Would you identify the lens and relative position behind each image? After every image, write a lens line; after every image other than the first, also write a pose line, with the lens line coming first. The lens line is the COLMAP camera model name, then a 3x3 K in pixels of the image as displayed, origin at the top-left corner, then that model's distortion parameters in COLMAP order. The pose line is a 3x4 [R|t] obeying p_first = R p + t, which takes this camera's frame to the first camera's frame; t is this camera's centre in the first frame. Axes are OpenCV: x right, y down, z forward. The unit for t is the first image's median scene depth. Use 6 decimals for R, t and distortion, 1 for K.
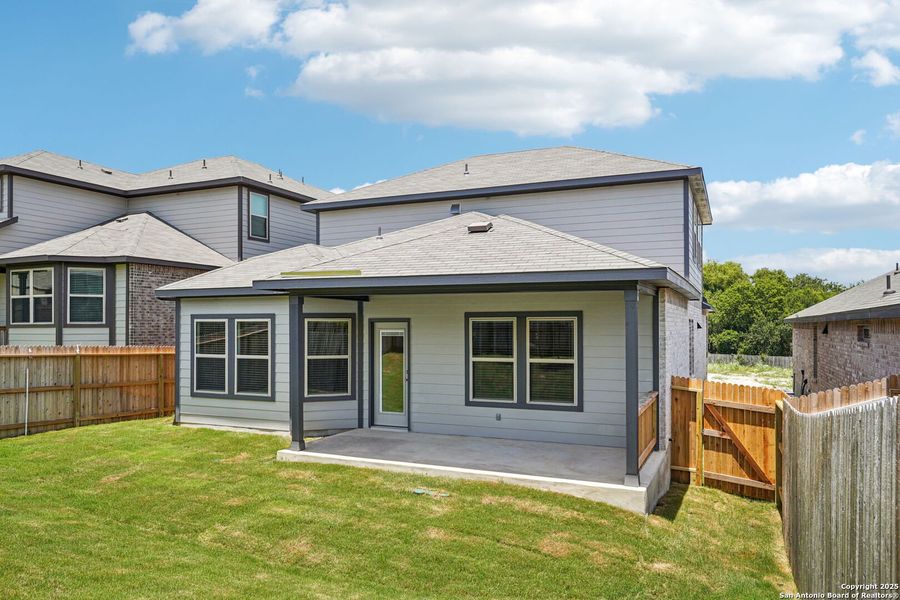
lens RADIAL K [[640.3, 0, 449.3], [0, 640.3, 315.1], [0, 0, 1]] dist [-0.001786, -0.002037]
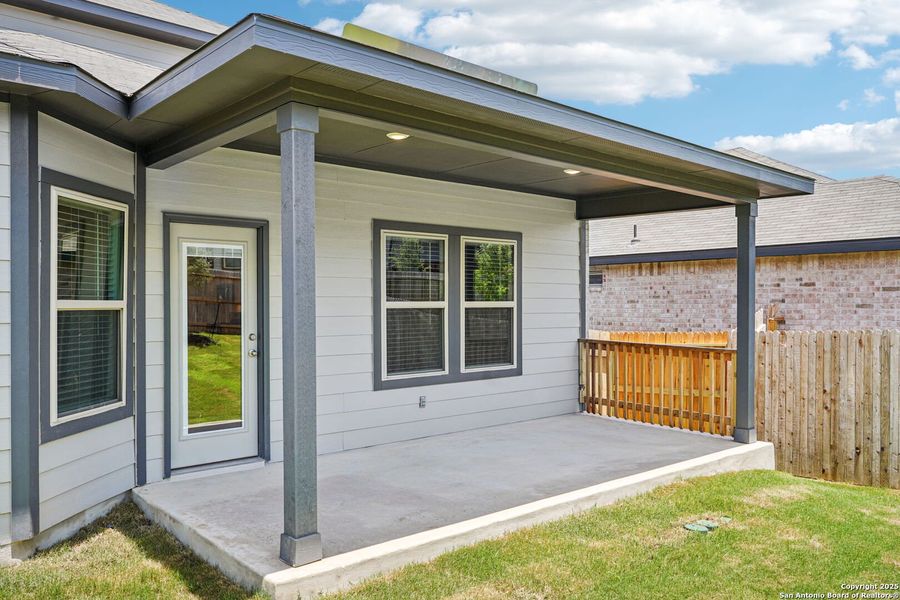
lens RADIAL K [[703.9, 0, 450.0], [0, 703.9, 300.0], [0, 0, 1]] dist [-0.002110, -0.001486]
pose [[0.410478, 0.005497, 0.911854, -0.465887], [-0.012670, 0.999920, -0.000324, 0.060587], [-0.911782, -0.011421, 0.410515, 0.660591]]
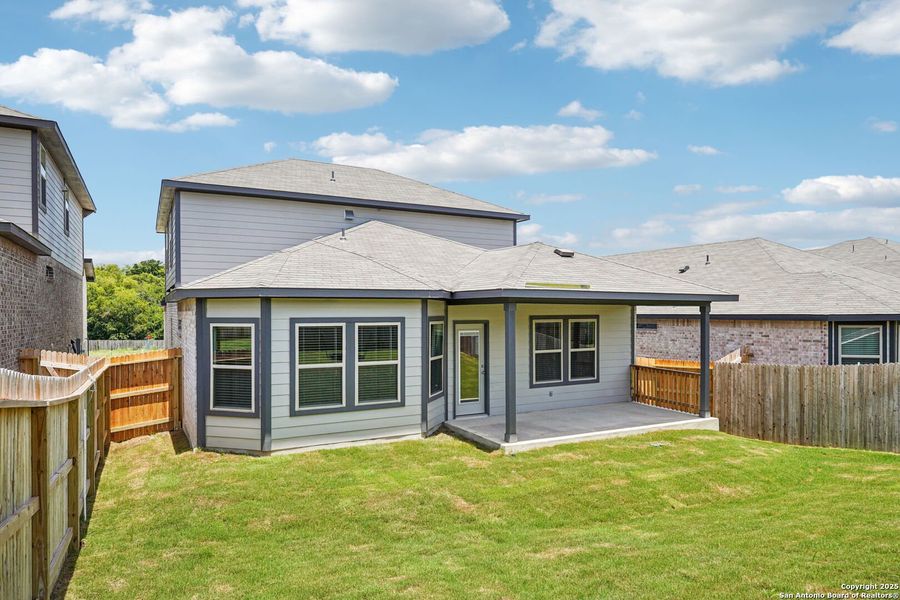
lens RADIAL K [[564.2, 0, 446.8], [0, 564.2, 310.8], [0, 0, 1]] dist [-0.003678, -0.000135]
pose [[0.610244, 0.001537, 0.792212, -0.919162], [-0.010142, 0.999931, 0.005872, -0.017634], [-0.792149, -0.011618, 0.610218, 0.421194]]
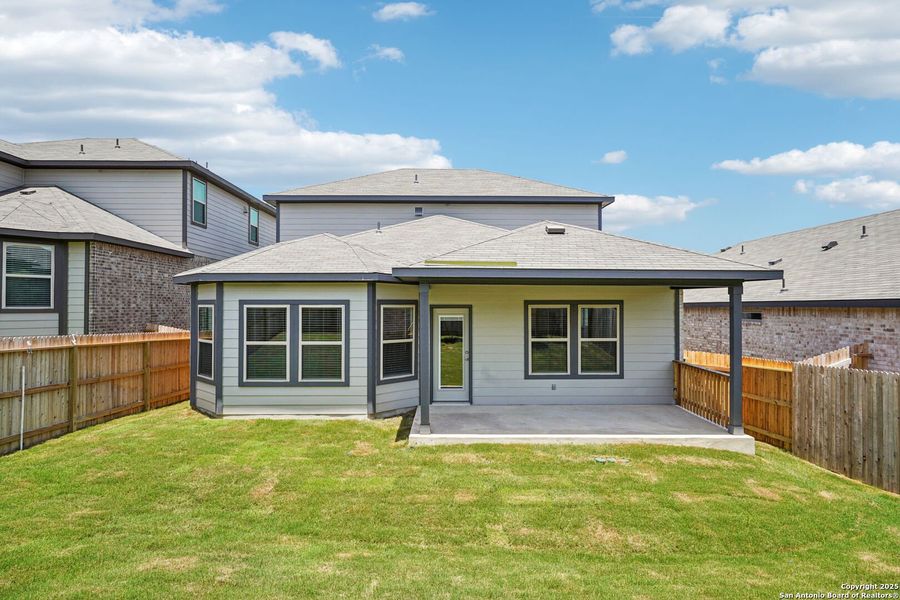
lens RADIAL K [[482.8, 0, 450.0], [0, 482.8, 300.0], [0, 0, 1]] dist [-0.002489, 0.000687]
pose [[0.906284, 0.007169, 0.422609, -0.452326], [-0.007973, 0.999968, 0.000134, -0.003603], [-0.422595, -0.003491, 0.906312, 0.237421]]
